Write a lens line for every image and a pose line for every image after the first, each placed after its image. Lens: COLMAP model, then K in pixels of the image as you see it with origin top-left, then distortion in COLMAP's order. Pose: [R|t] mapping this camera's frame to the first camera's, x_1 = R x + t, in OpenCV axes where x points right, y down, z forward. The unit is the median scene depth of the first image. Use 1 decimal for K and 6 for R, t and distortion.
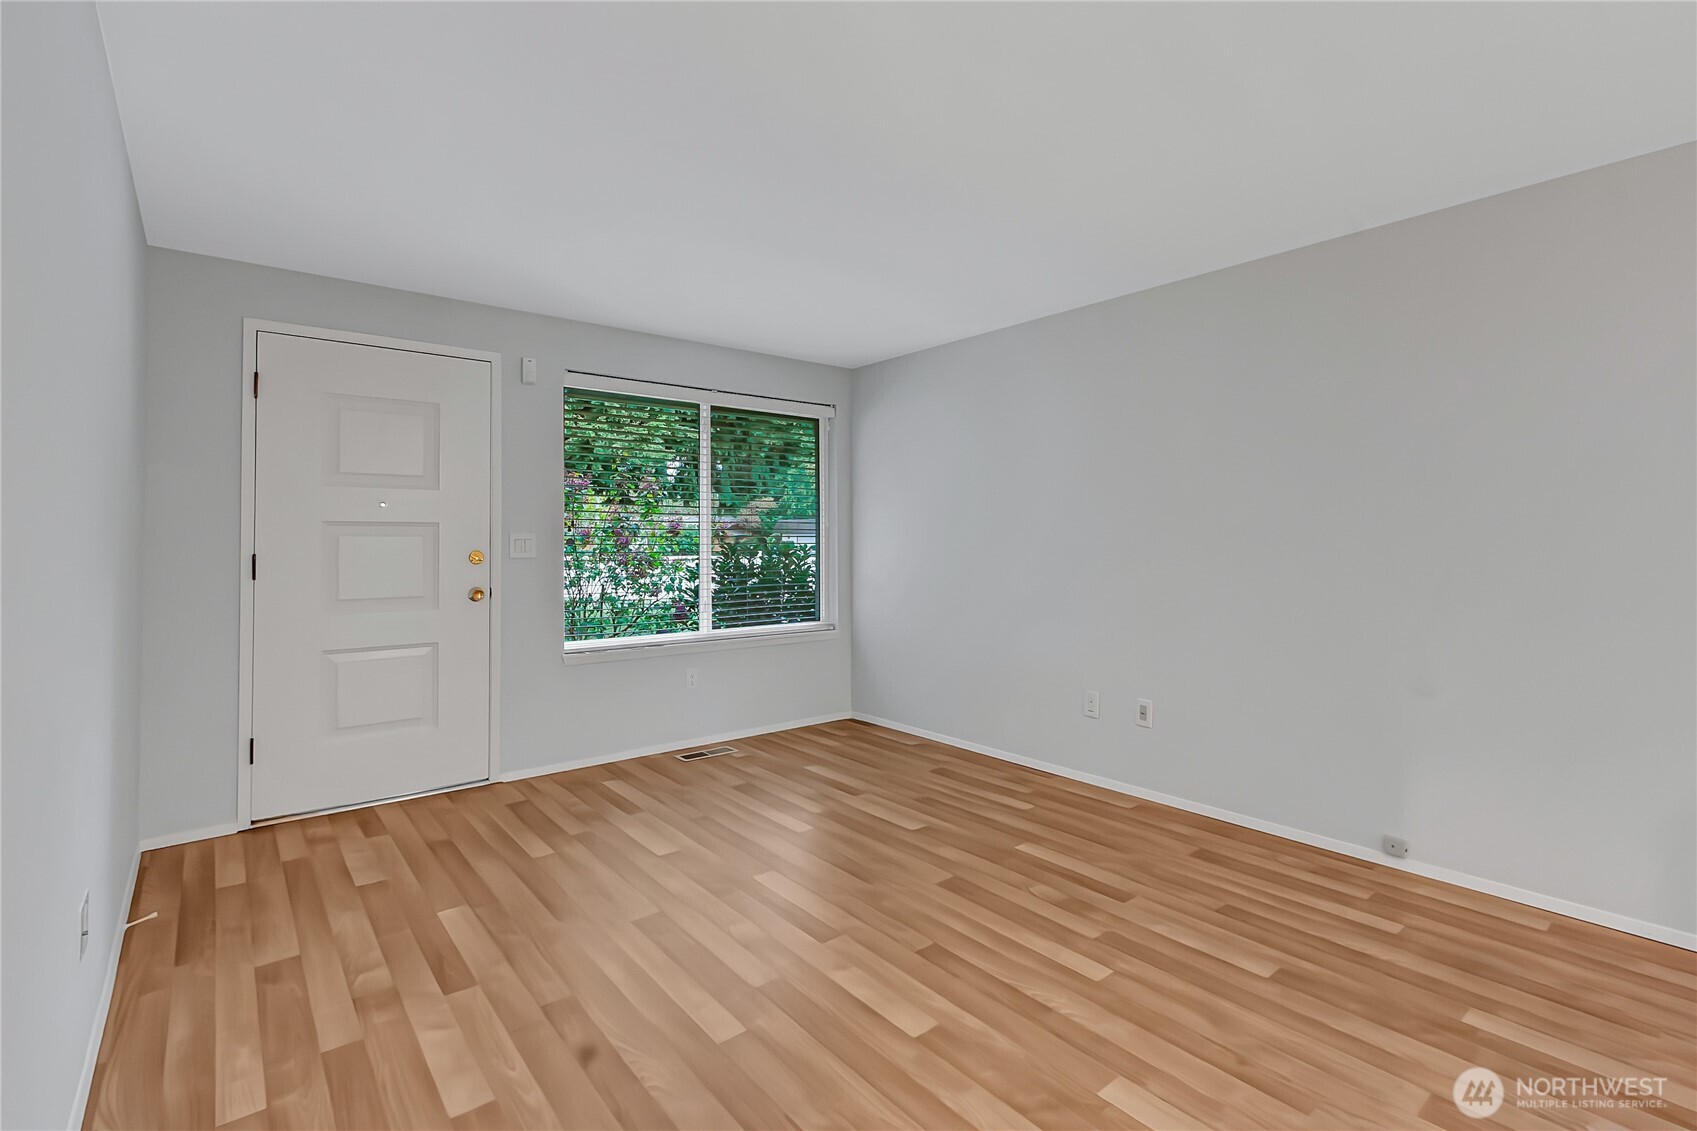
lens RADIAL K [[776.2, 0, 835.2], [0, 776.2, 534.5], [0, 0, 1]] dist [-0.000725, 0.000042]
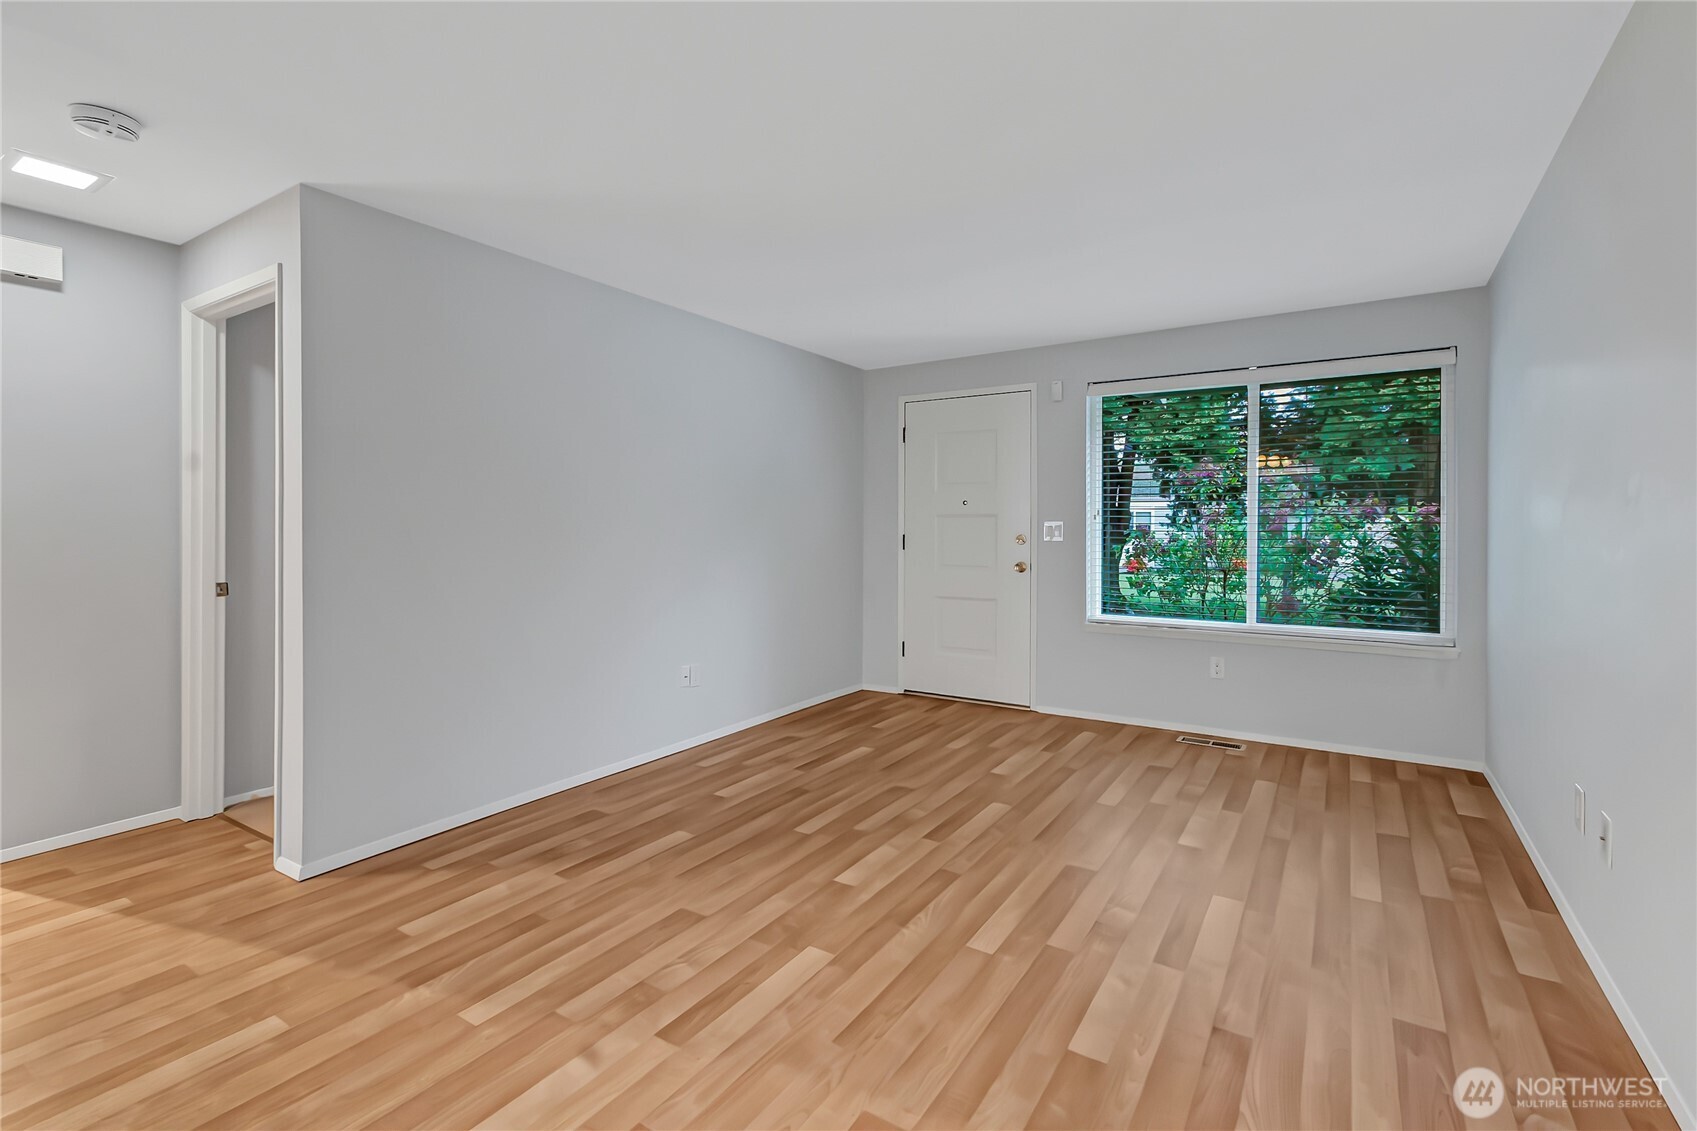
lens RADIAL K [[776.2, 0, 841.3], [0, 776.2, 526.8], [0, 0, 1]] dist [-0.000725, 0.000042]
pose [[0.314910, 0.004904, -0.949109, 0.839306], [0.004611, 0.999967, 0.006697, -0.002628], [0.949110, -0.006485, 0.314877, 0.332392]]
